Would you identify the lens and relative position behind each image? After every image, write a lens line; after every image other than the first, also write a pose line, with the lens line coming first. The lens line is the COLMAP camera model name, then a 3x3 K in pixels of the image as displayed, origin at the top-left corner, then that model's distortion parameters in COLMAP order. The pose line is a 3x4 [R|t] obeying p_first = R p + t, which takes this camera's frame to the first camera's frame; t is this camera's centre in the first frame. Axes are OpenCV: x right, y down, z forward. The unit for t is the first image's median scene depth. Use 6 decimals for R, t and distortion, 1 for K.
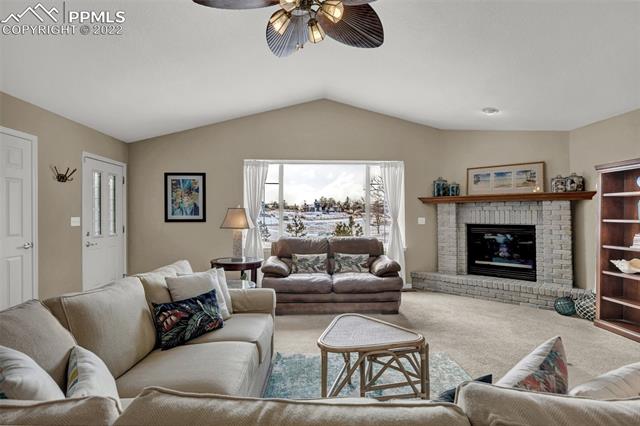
lens RADIAL K [[336.9, 0, 320.1], [0, 336.9, 210.9], [0, 0, 1]] dist [0.031529, -0.000976]
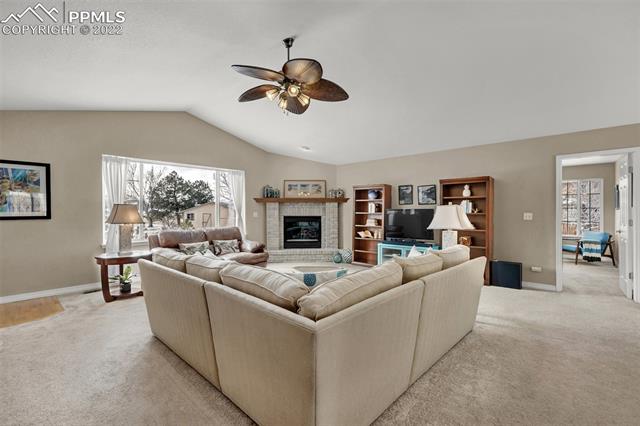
lens RADIAL K [[289.3, 0, 322.0], [0, 289.3, 212.7], [0, 0, 1]] dist [0.007904, -0.002278]
pose [[0.709073, -0.007336, 0.705097, -0.389865], [-0.006138, 0.999844, 0.016576, -0.000719], [-0.705109, -0.016081, 0.708917, -0.059066]]
